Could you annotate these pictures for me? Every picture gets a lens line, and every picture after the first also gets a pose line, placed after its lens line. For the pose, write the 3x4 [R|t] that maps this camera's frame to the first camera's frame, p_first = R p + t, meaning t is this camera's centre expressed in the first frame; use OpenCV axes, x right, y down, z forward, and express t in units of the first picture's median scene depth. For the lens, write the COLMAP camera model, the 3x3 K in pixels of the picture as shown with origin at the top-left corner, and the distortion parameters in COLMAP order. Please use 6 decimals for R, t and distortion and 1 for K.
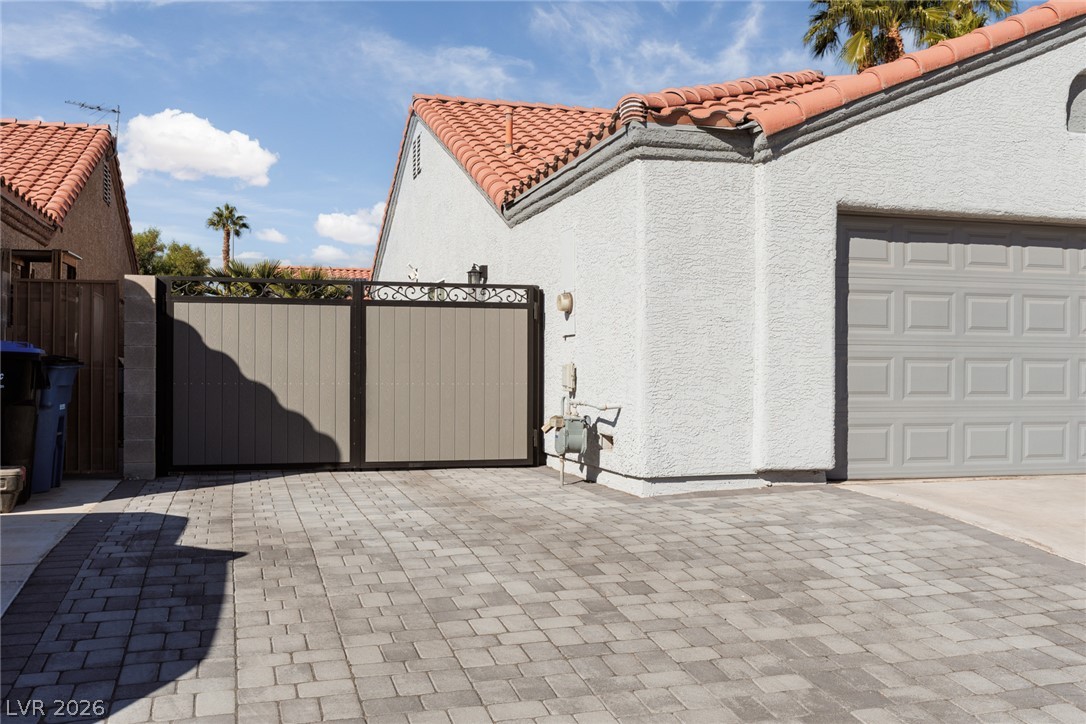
lens RADIAL K [[1031.6, 0, 543.0], [0, 1031.6, 362.0], [0, 0, 1]] dist [0.006533, -0.001280]
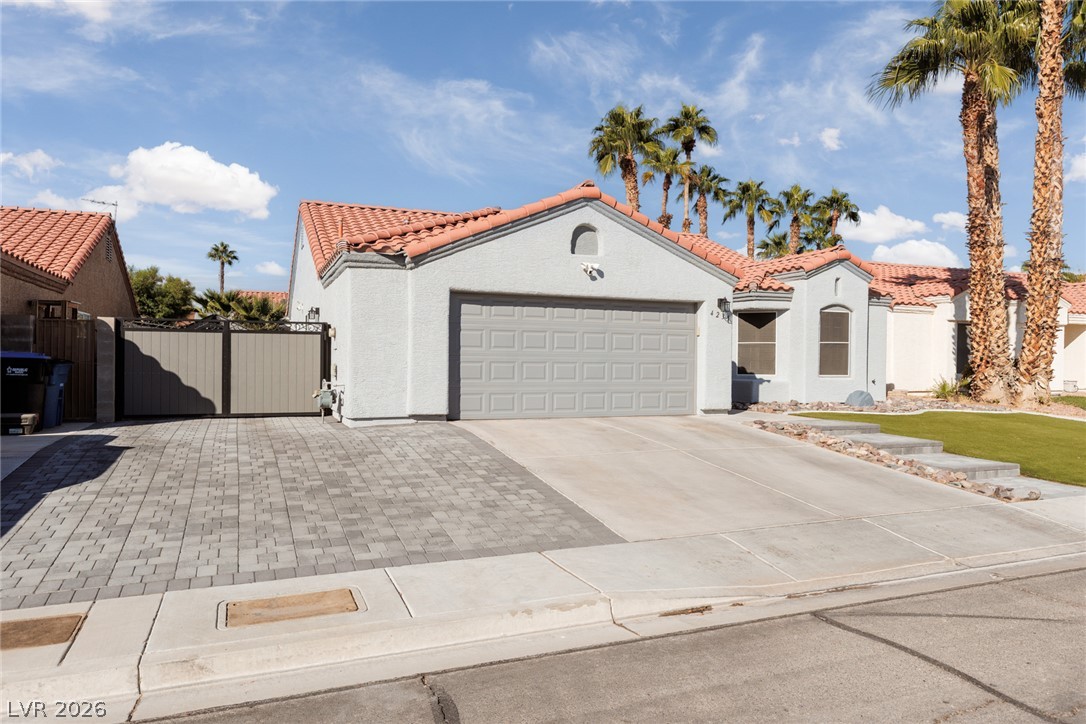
lens RADIAL K [[734.6, 0, 543.0], [0, 734.6, 362.0], [0, 0, 1]] dist [-0.002003, -0.003980]
pose [[0.994515, 0.003636, 0.104529, 0.302950], [-0.004630, 0.999946, 0.009267, -0.017569], [-0.104489, -0.009701, 0.994479, -0.490537]]
